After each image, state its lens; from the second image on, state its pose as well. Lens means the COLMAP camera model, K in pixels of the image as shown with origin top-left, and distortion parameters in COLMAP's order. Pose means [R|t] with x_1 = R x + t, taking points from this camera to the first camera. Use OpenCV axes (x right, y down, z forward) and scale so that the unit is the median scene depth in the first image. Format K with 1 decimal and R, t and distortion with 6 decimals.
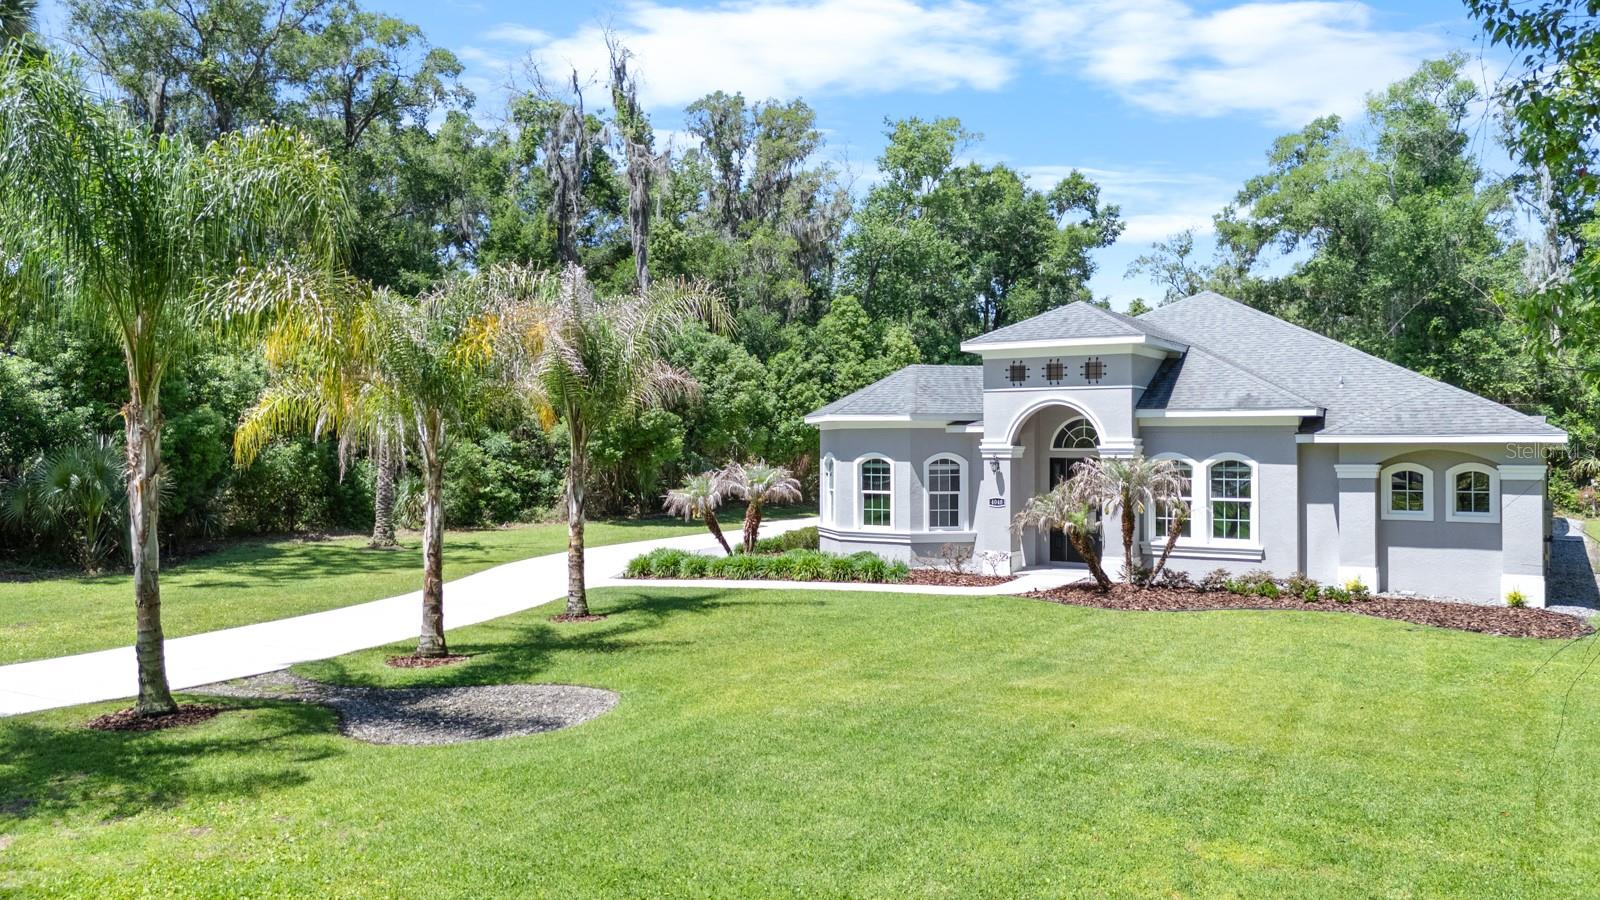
lens RADIAL K [[1174.0, 0, 799.7], [0, 1174.0, 456.5], [0, 0, 1]] dist [0.070398, -0.105437]
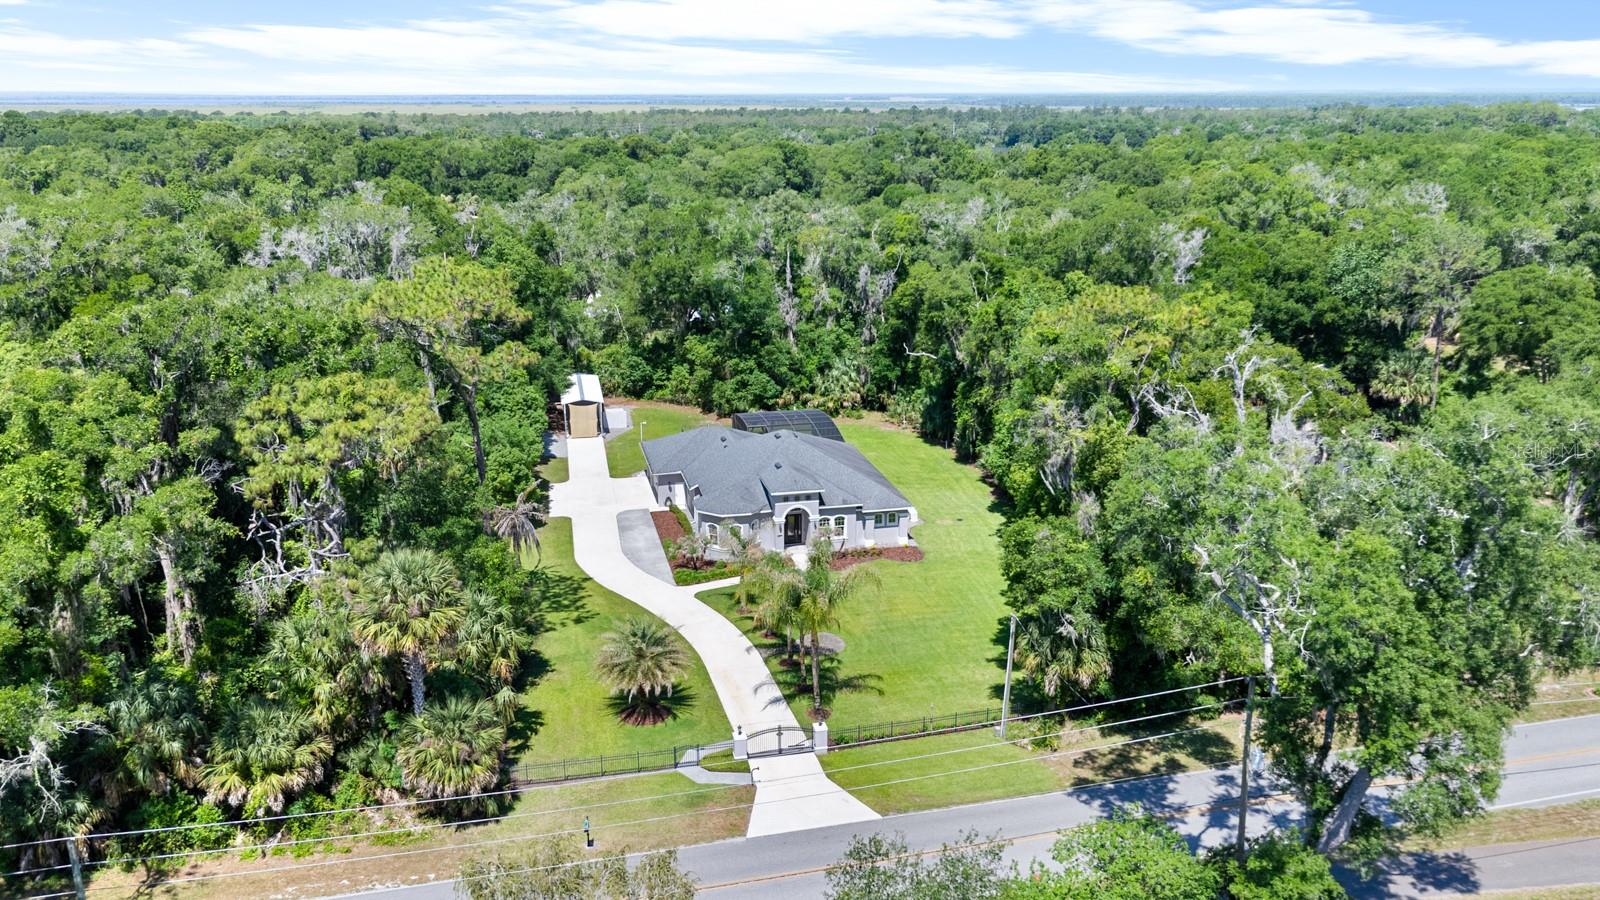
lens RADIAL K [[1174.0, 0, 799.7], [0, 1174.0, 456.5], [0, 0, 1]] dist [0.070398, -0.105437]
pose [[0.701964, -0.201389, 0.683146, -2.041522], [0.001629, 0.959641, 0.281224, -1.124749], [-0.712211, -0.196296, 0.673961, -1.255453]]
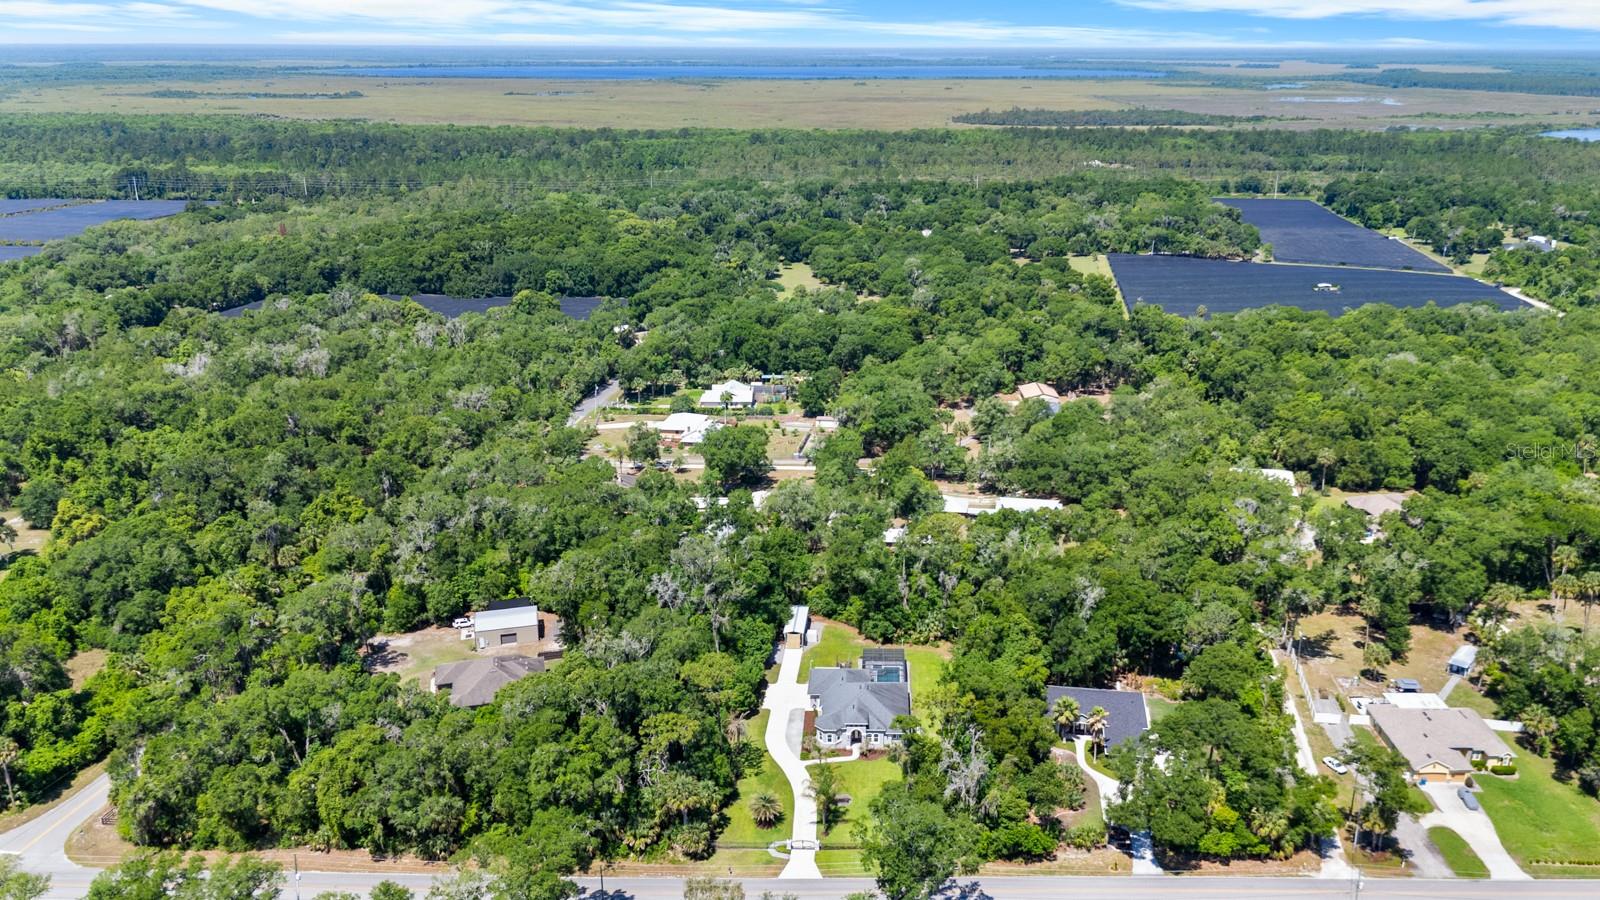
lens RADIAL K [[1122.5, 0, 888.7], [0, 1122.5, 455.1], [0, 0, 1]] dist [-0.005534, -0.001169]
pose [[0.843088, -0.152763, 0.515622, -3.160815], [-0.010174, 0.954103, 0.299306, -4.002114], [-0.537679, -0.257588, 0.802838, -4.633181]]
